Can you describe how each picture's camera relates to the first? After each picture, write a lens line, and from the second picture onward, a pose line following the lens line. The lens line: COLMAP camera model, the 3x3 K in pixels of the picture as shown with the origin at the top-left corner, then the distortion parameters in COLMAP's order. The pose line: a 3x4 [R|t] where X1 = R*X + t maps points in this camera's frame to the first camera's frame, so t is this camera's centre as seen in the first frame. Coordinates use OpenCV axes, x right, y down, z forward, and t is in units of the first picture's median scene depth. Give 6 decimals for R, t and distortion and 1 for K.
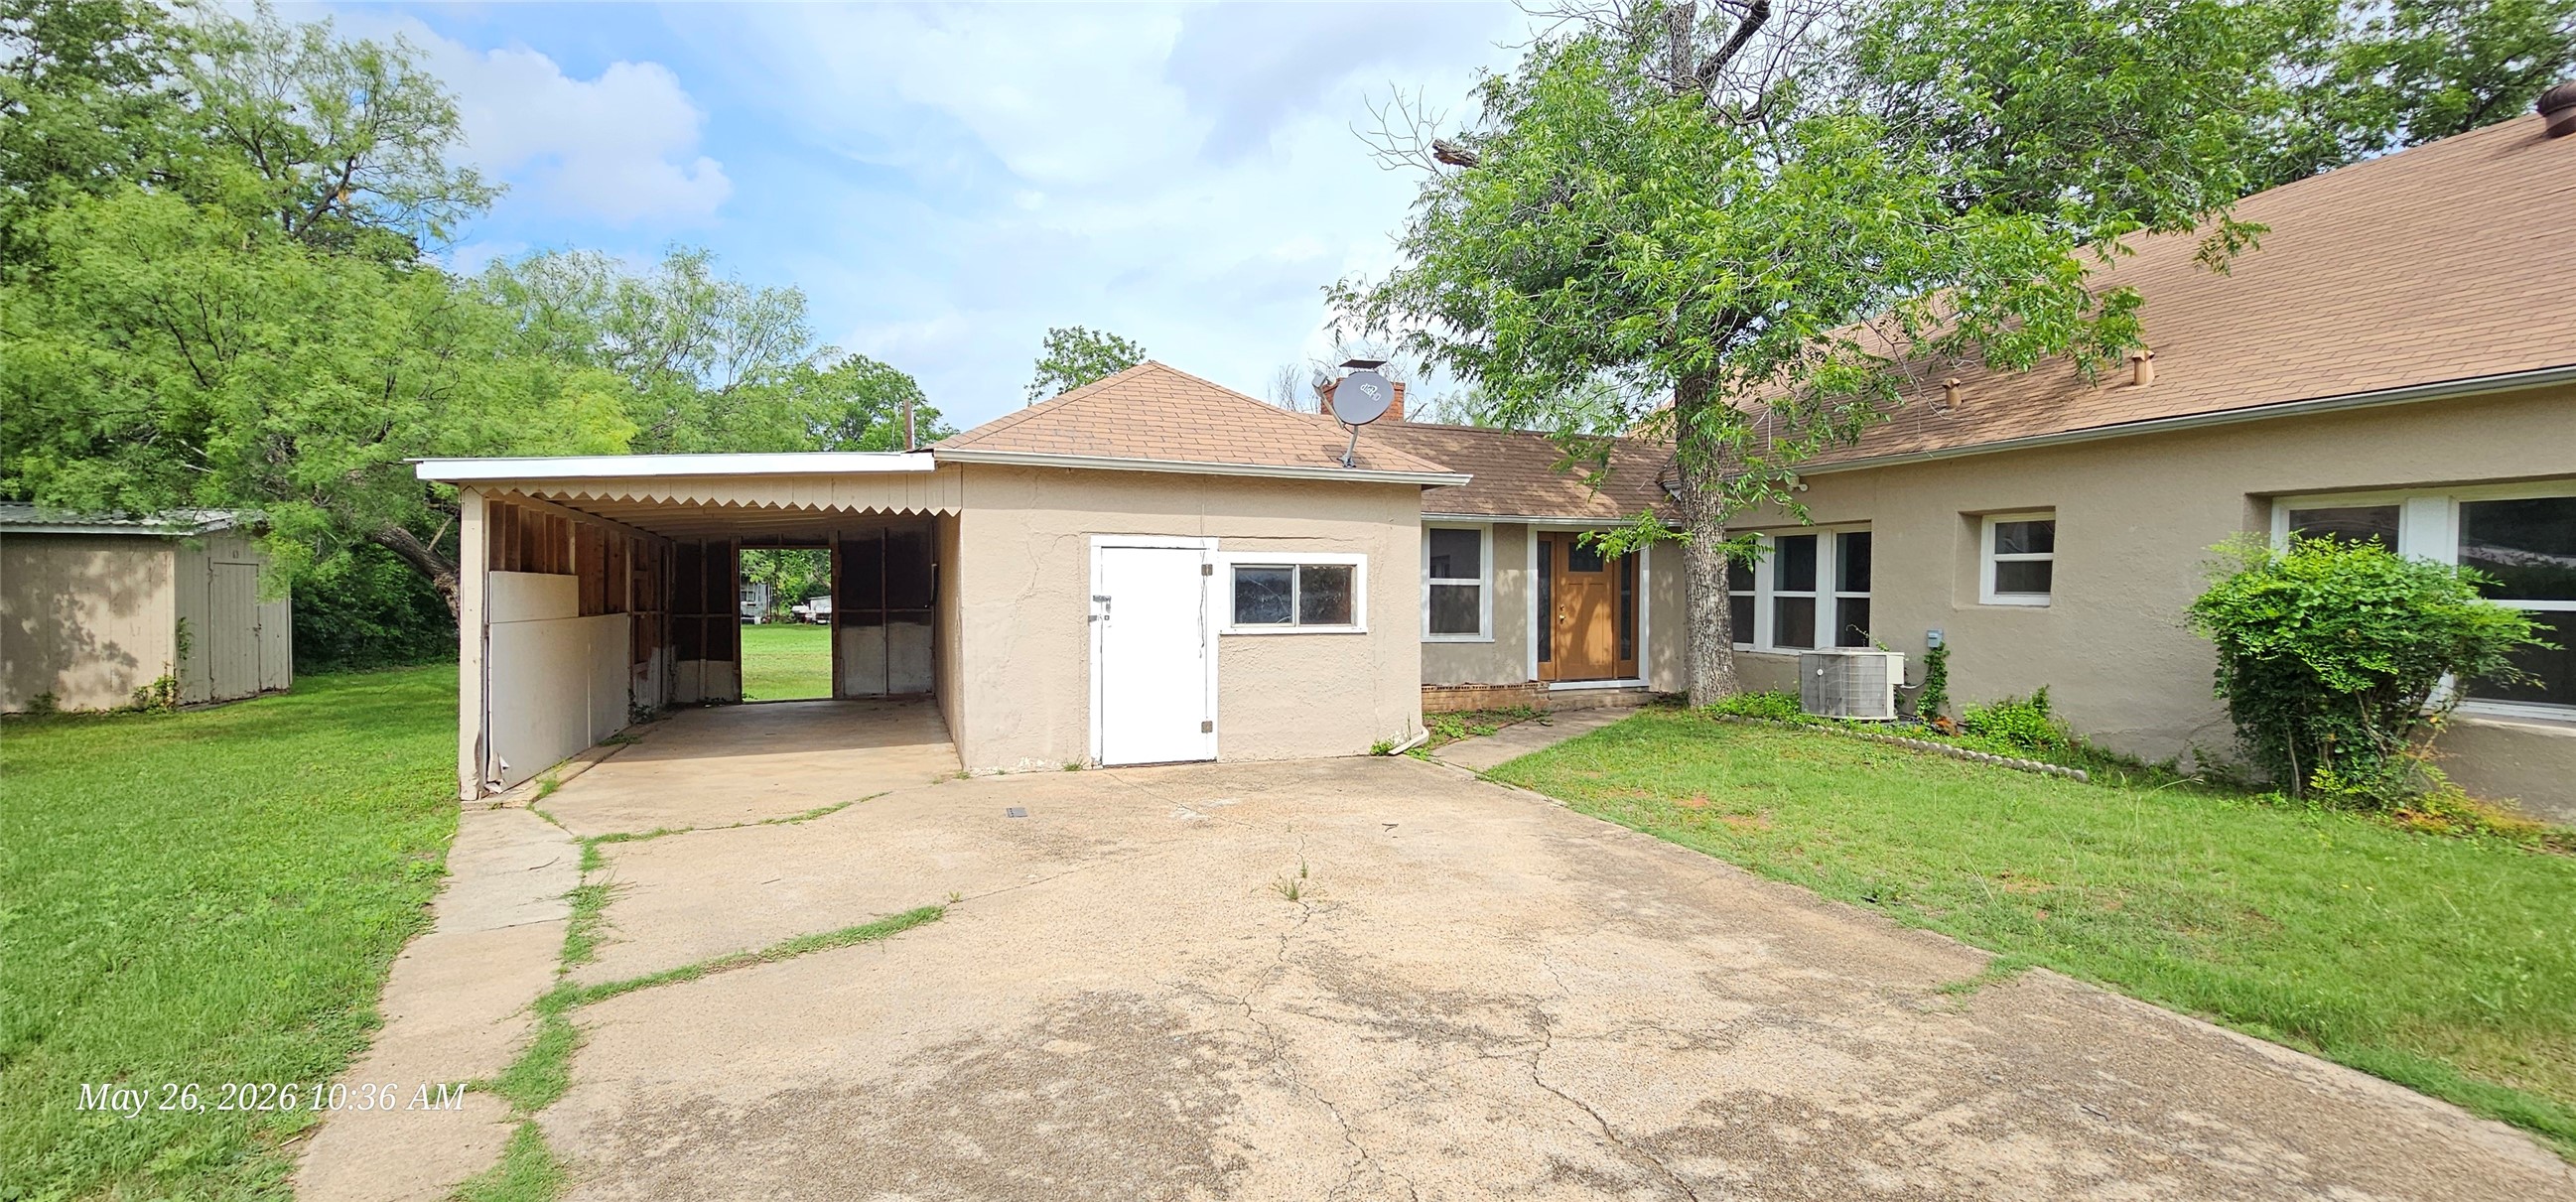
lens RADIAL K [[1048.0, 0, 1296.3], [0, 1048.0, 613.2], [0, 0, 1]] dist [-0.005287, 0.000094]
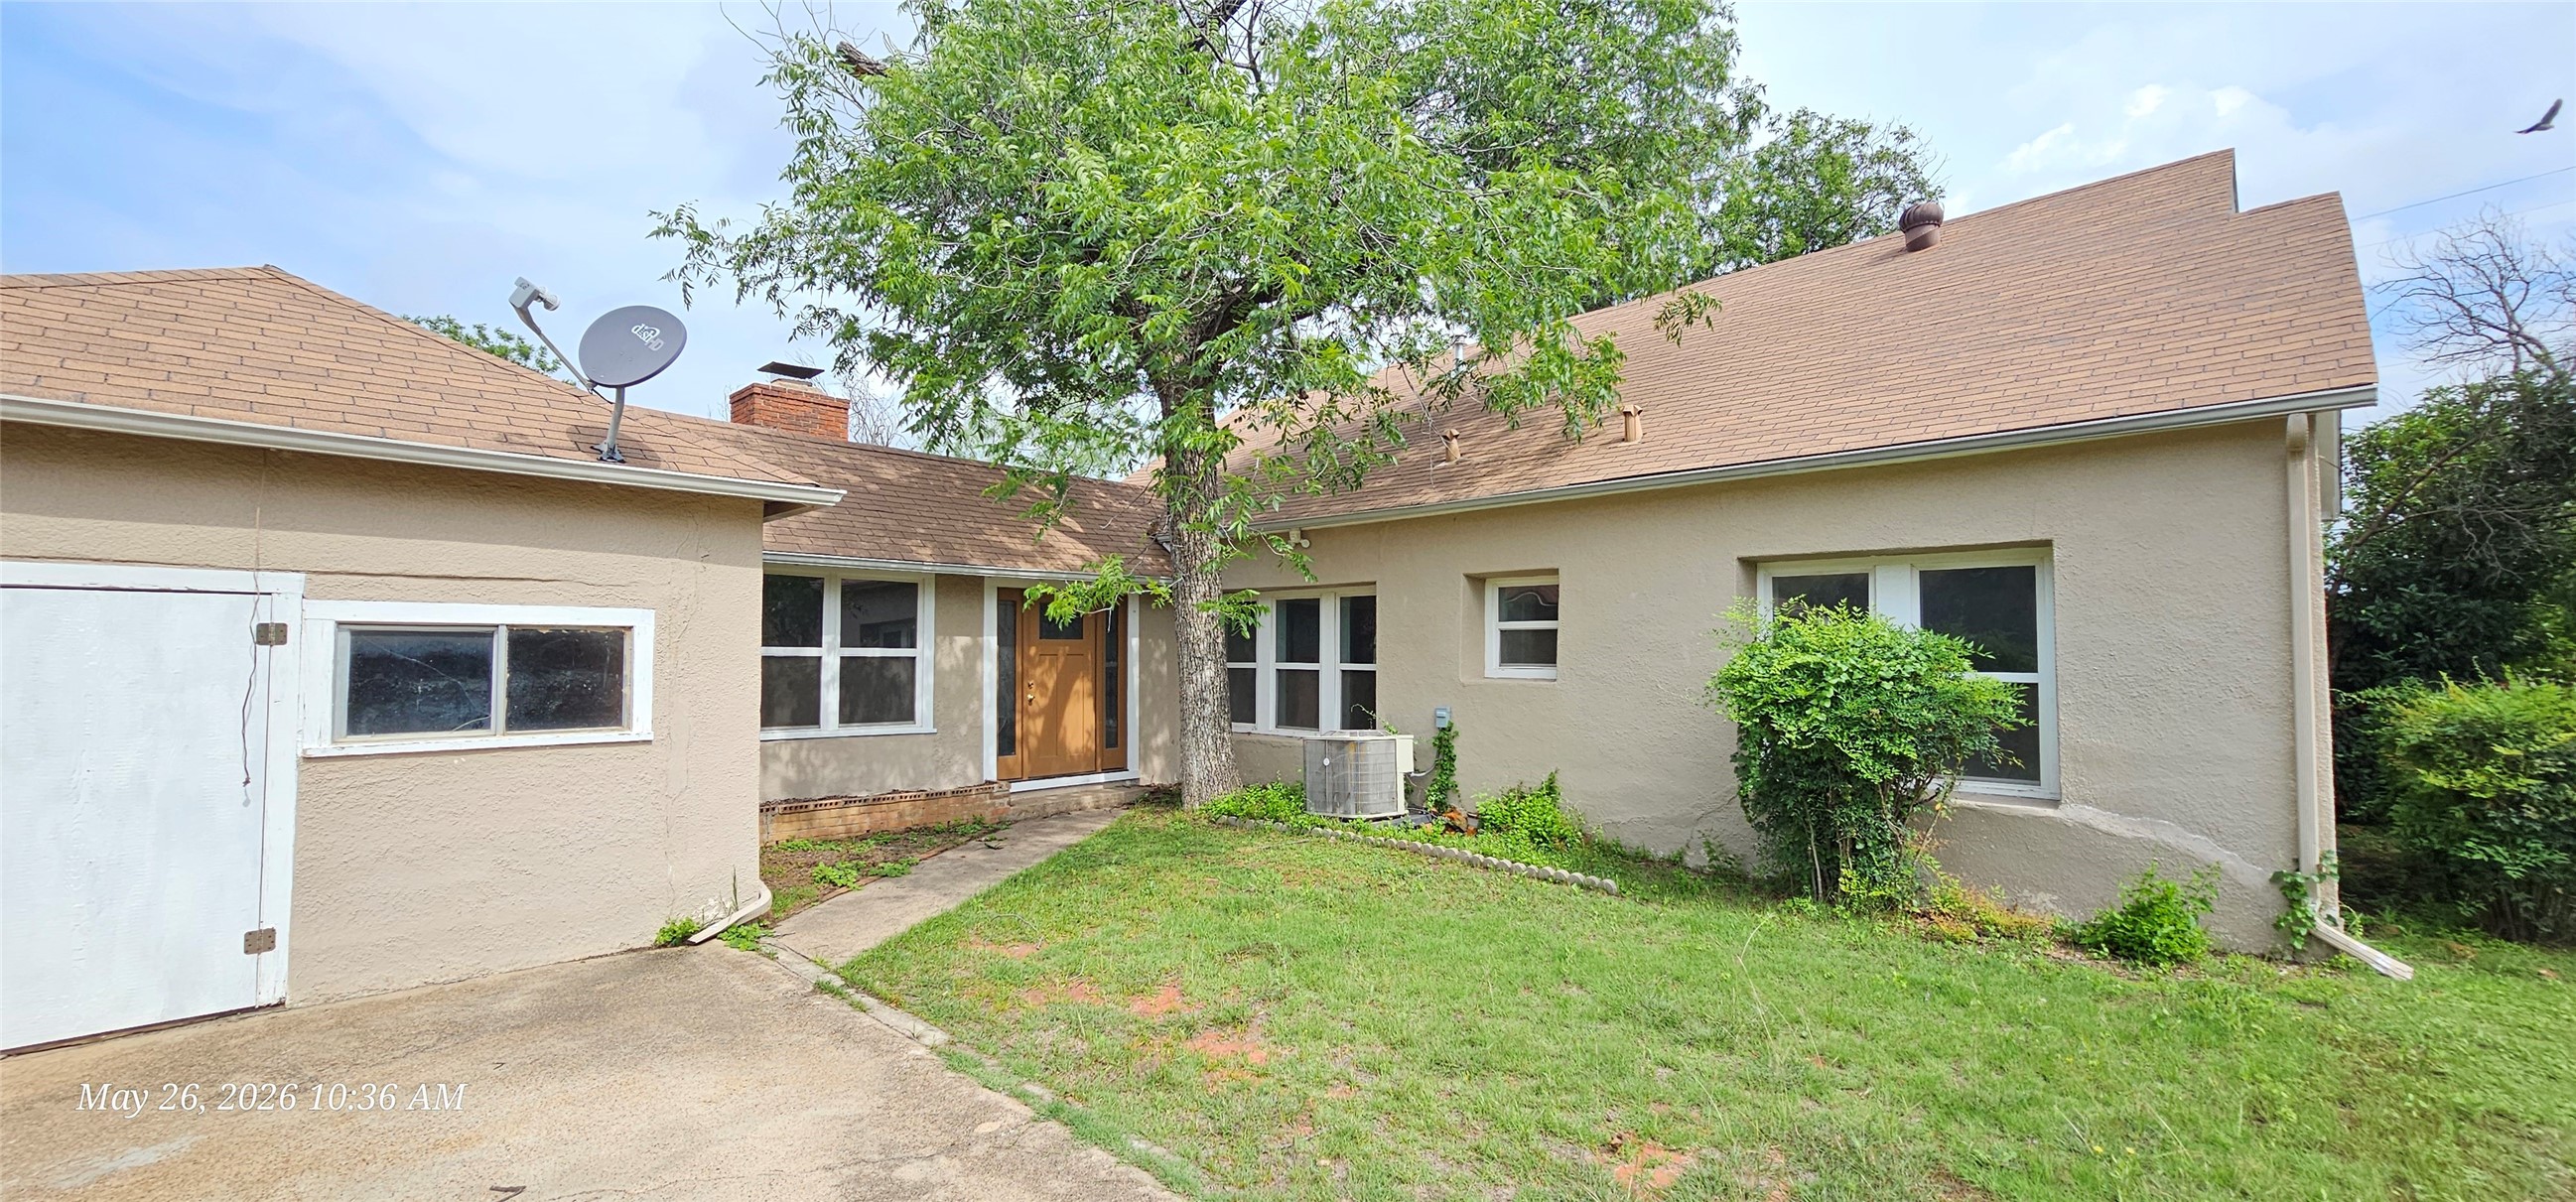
lens RADIAL K [[1048.0, 0, 1291.9], [0, 1048.0, 608.2], [0, 0, 1]] dist [-0.005287, 0.000094]
pose [[0.905876, 0.015920, 0.423244, 0.147939], [0.013007, 0.997776, -0.065369, -0.013349], [-0.423343, 0.064721, 0.903655, 0.306381]]
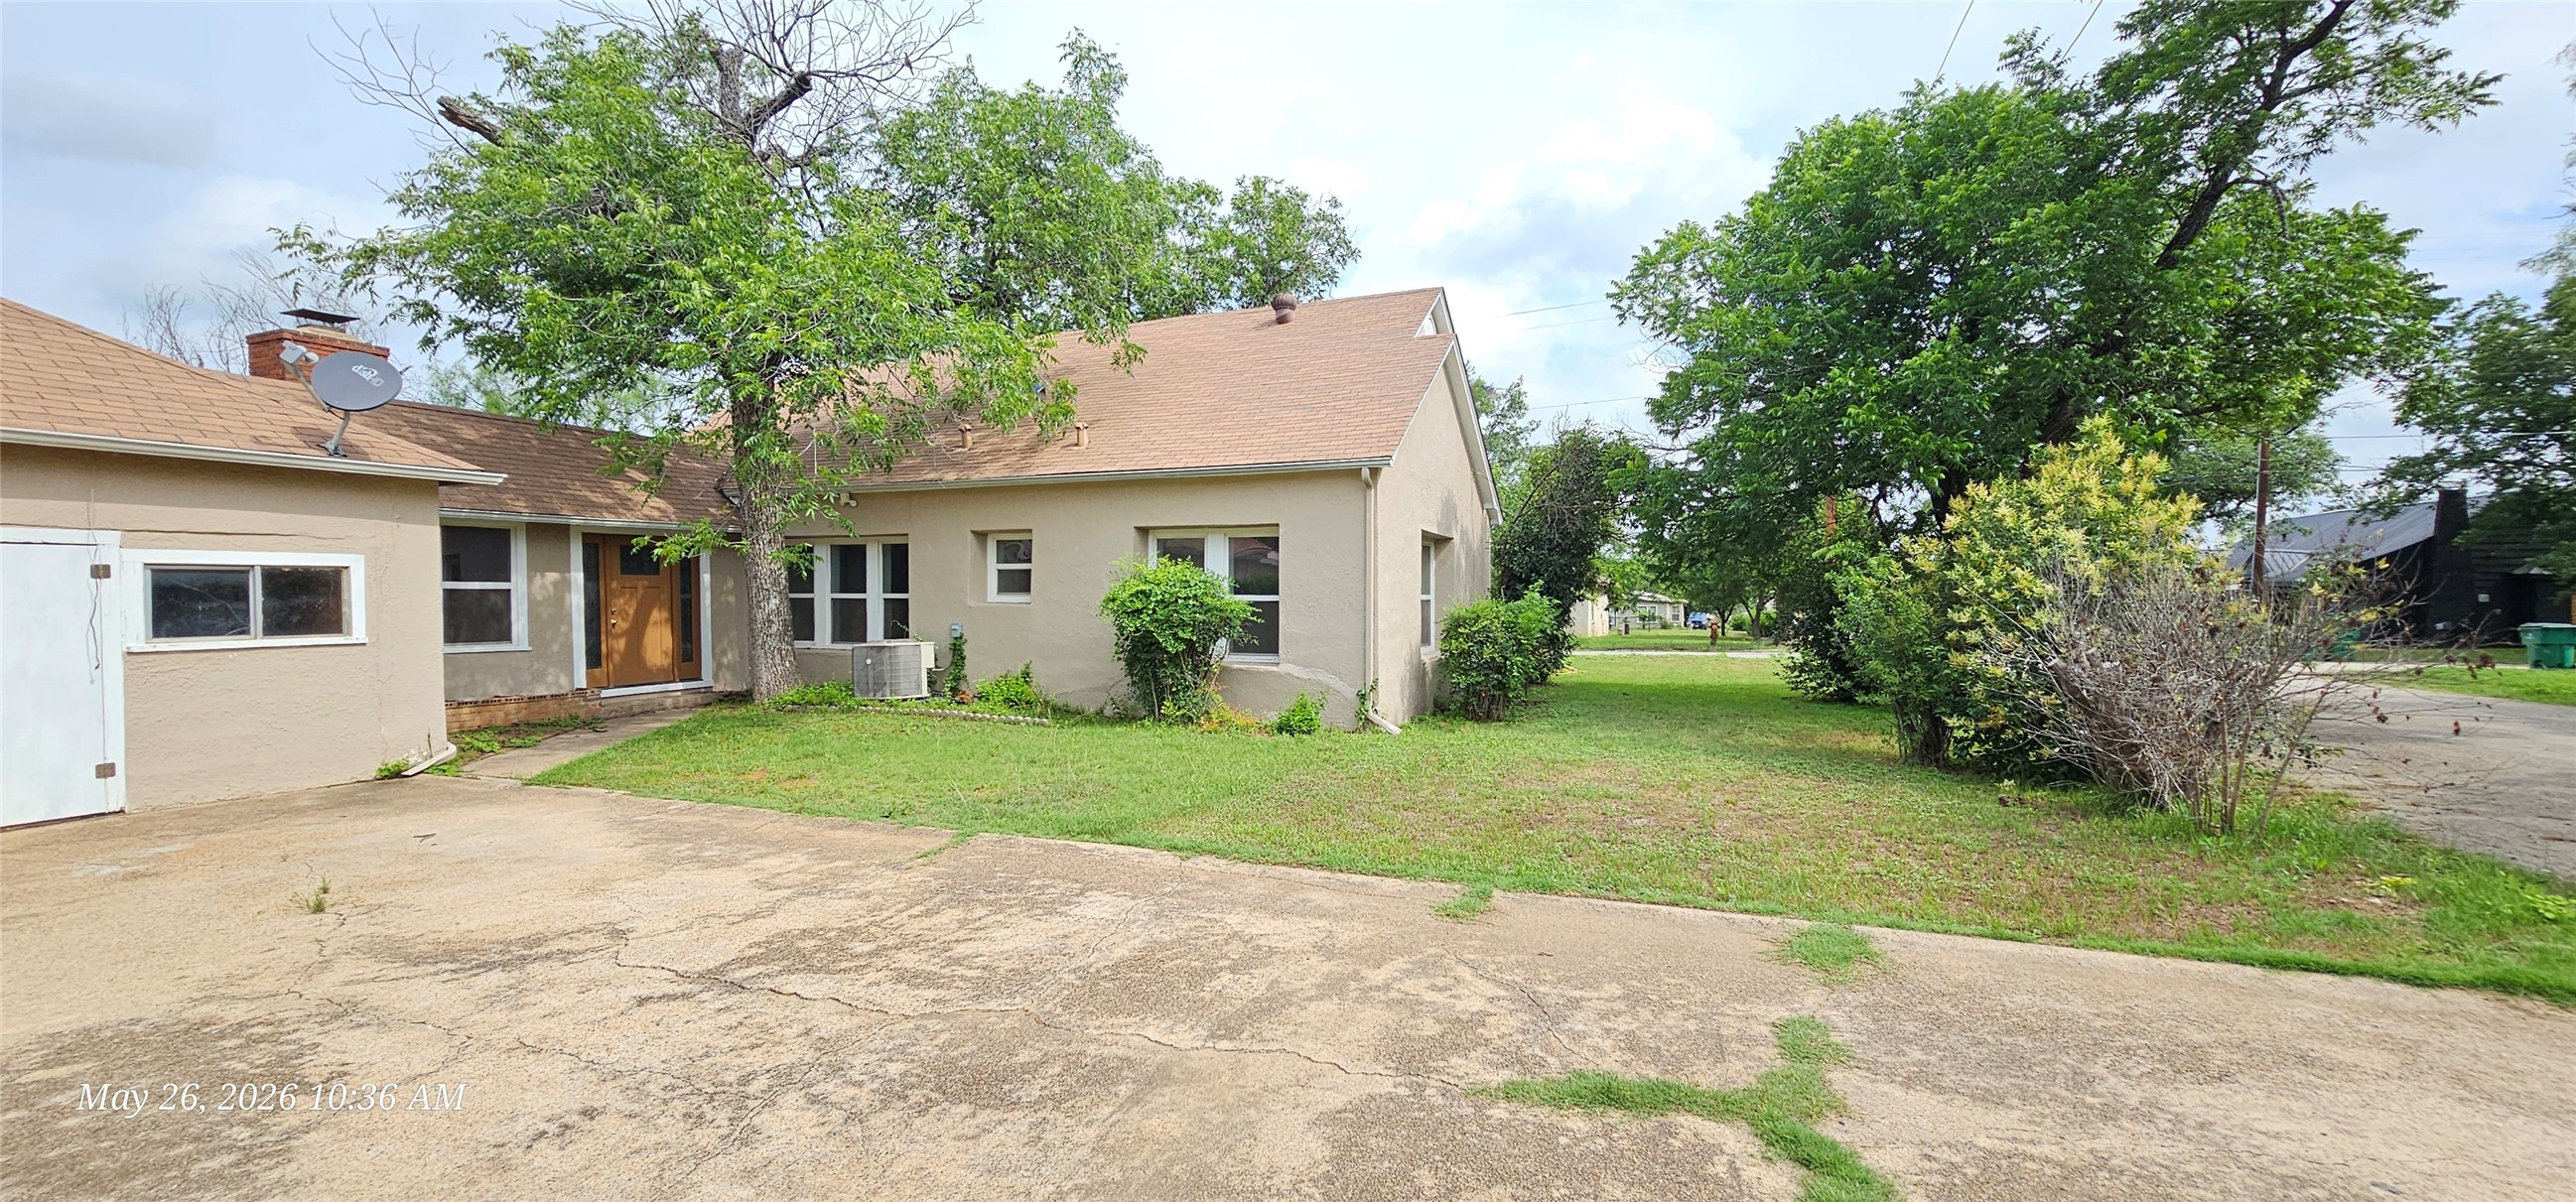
lens RADIAL K [[1048.0, 0, 1295.2], [0, 1048.0, 613.3], [0, 0, 1]] dist [-0.005287, 0.000094]
pose [[0.673960, -0.021304, 0.738461, -0.056151], [0.023260, 0.999700, 0.007612, 0.004810], [-0.738402, 0.012046, 0.674253, -0.184819]]
